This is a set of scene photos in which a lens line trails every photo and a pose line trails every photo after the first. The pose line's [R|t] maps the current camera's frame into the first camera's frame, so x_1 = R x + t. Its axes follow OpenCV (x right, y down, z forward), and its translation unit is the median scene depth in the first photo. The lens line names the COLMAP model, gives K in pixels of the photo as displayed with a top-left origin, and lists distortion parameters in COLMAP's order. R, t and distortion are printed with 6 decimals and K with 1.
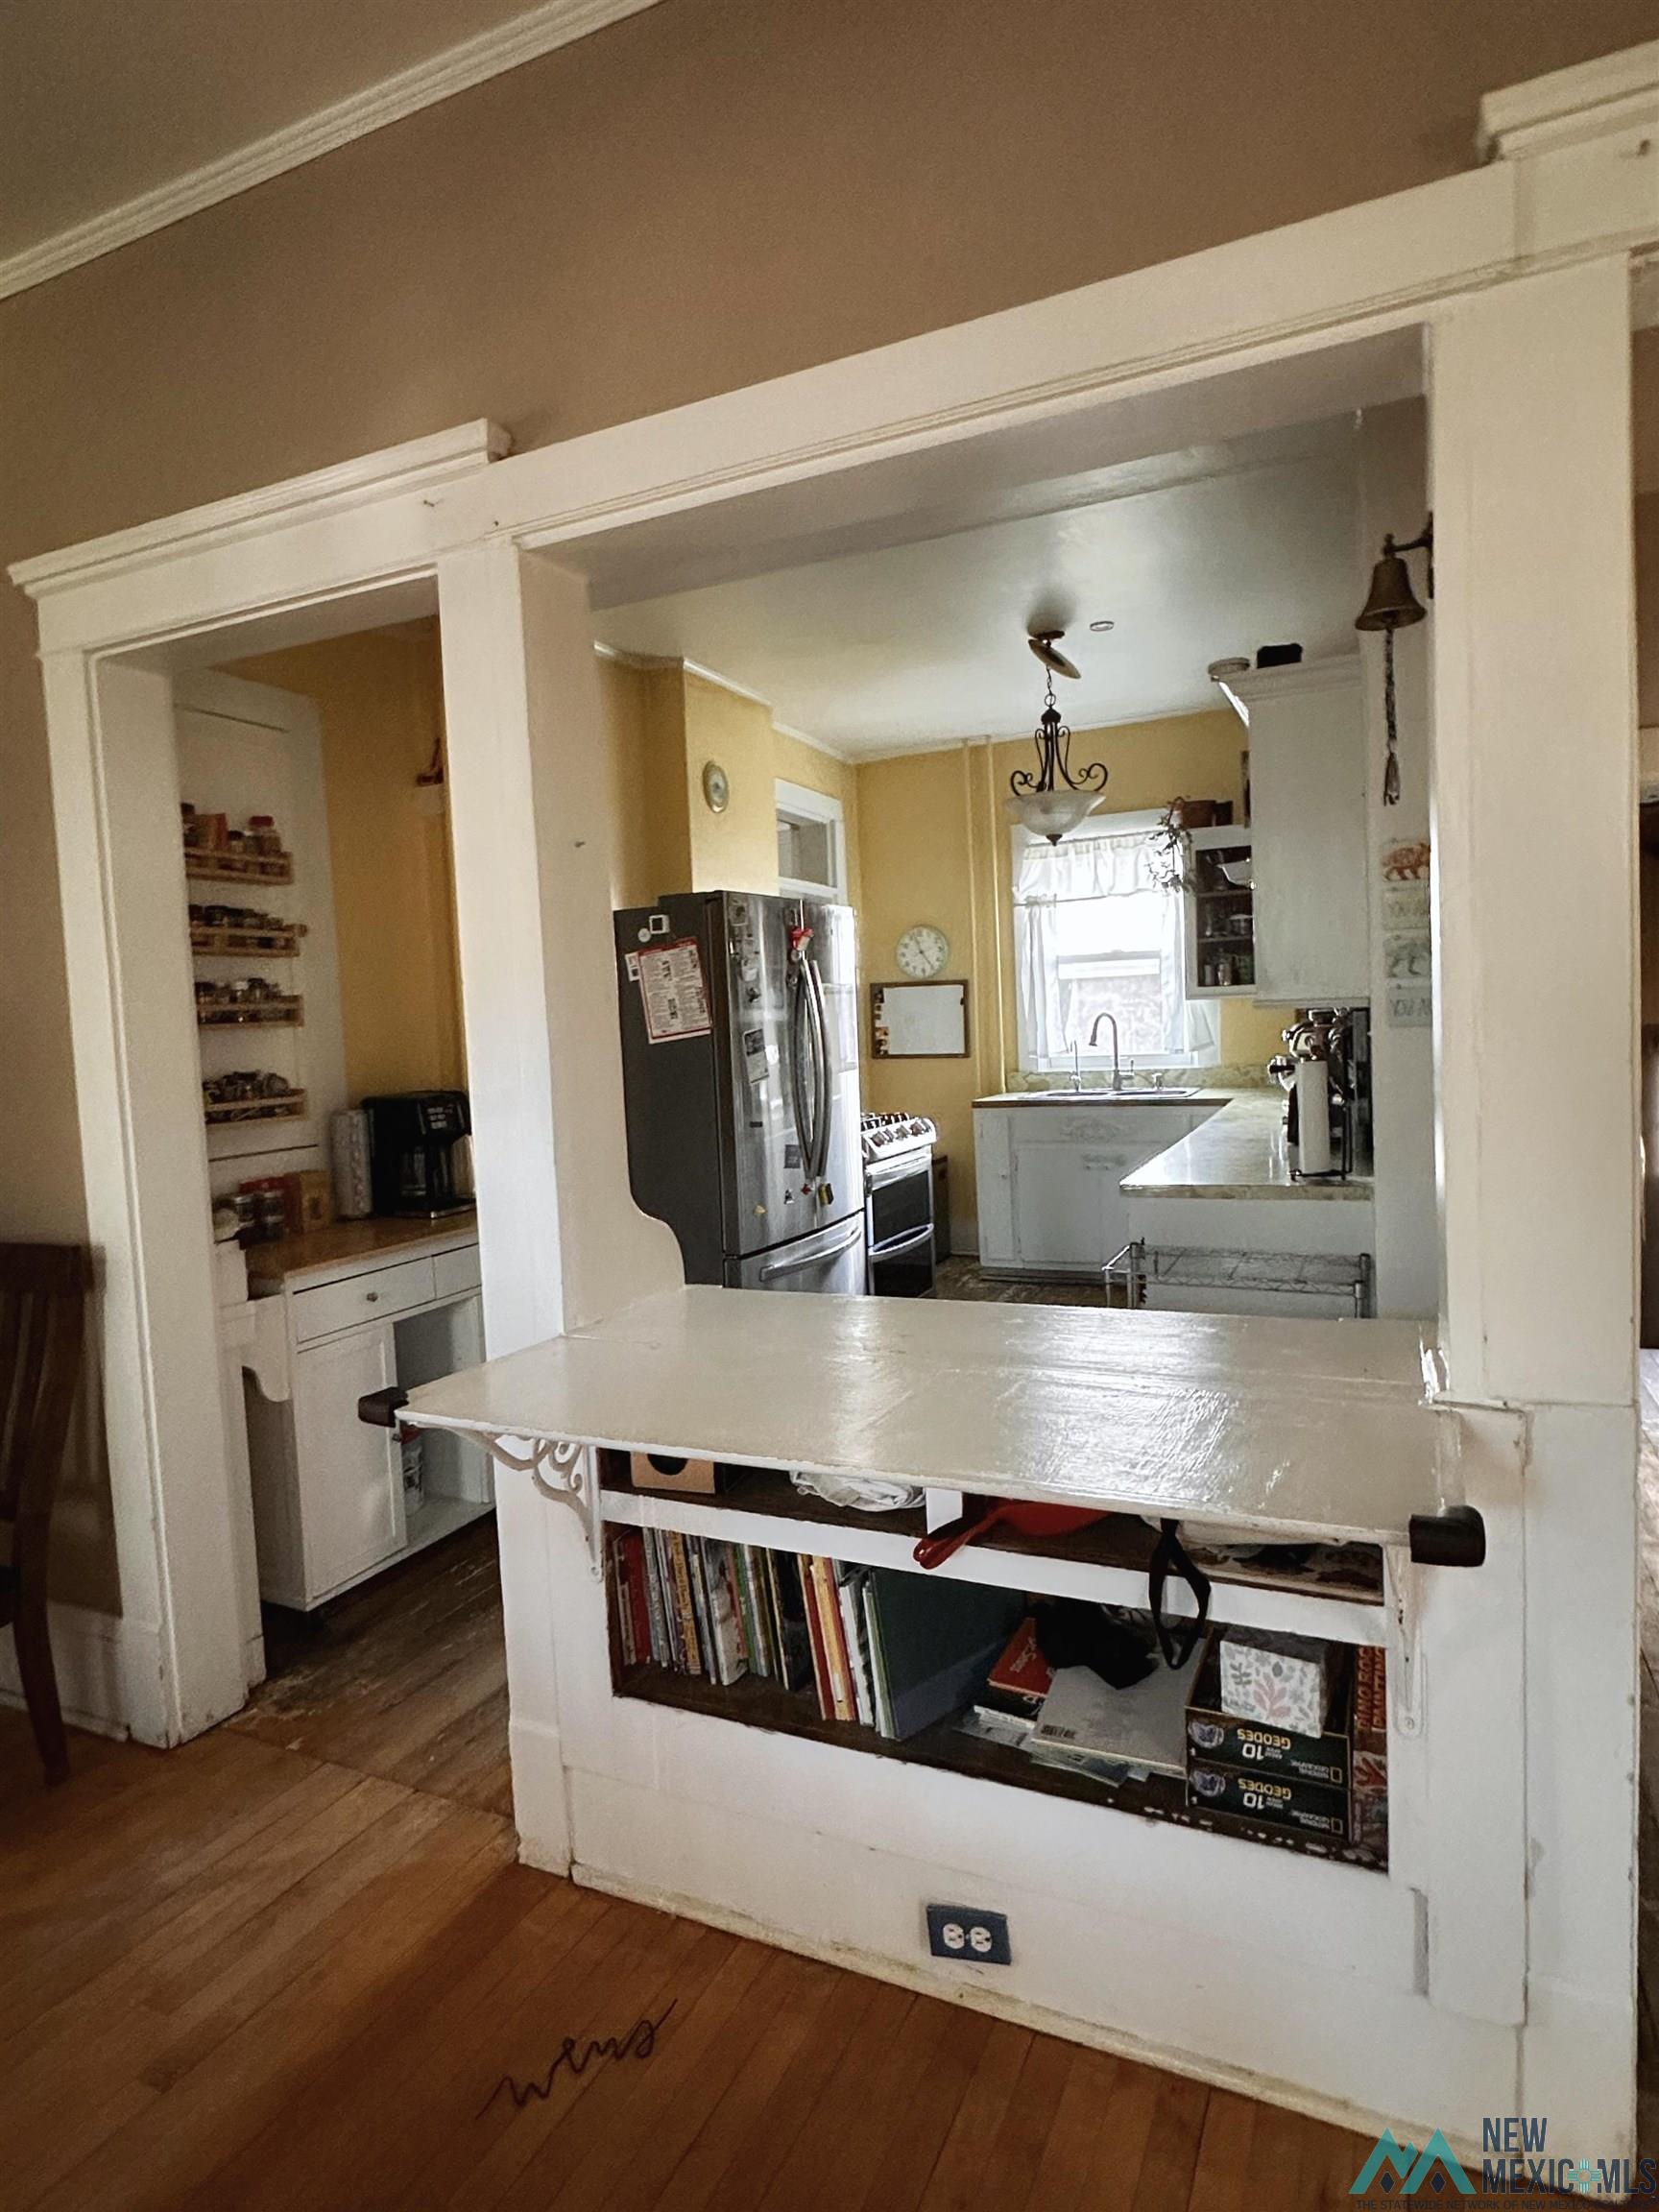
lens RADIAL K [[1252.8, 0, 829.2], [0, 1252.8, 1104.0], [0, 0, 1]] dist [-0.000071, 0.000007]
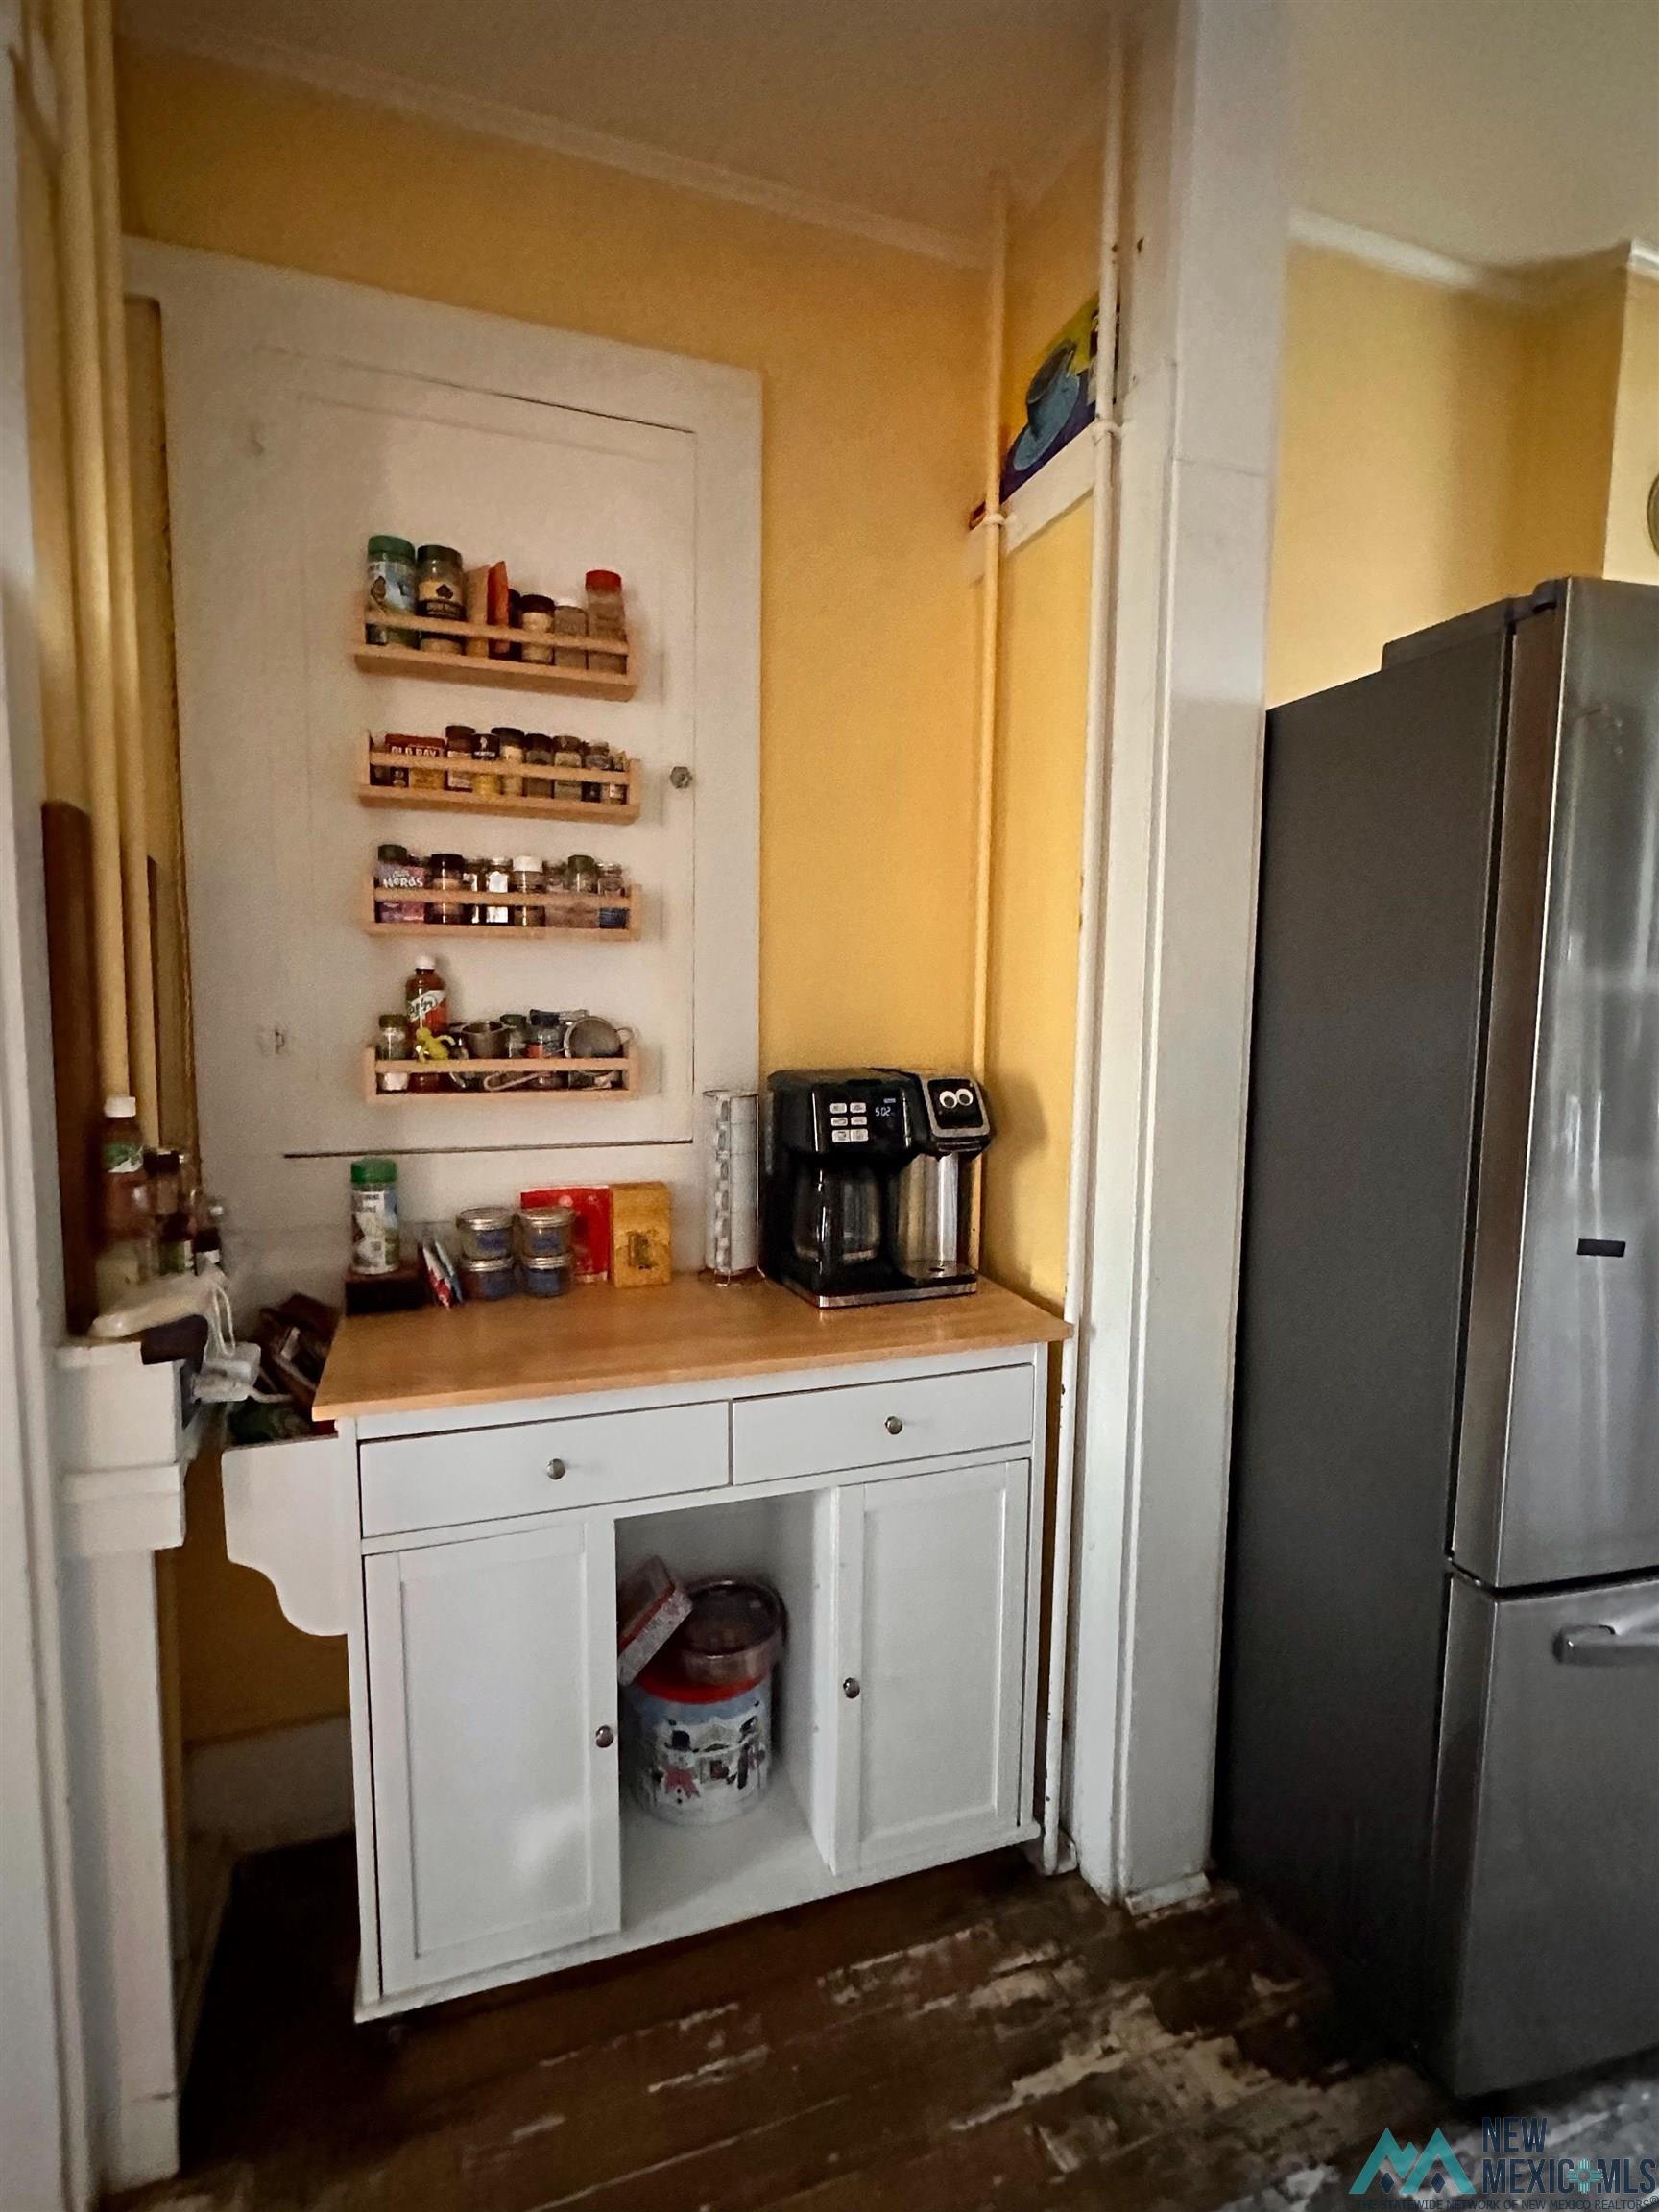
lens RADIAL K [[1103.7, 0, 822.8], [0, 1103.7, 1106.0], [0, 0, 1]] dist [0.003365, 0.000681]
pose [[0.706316, 0.116818, -0.698191, 0.005213], [-0.091818, 0.993077, 0.073270, -0.030952], [0.701916, 0.012354, 0.712152, 0.705692]]
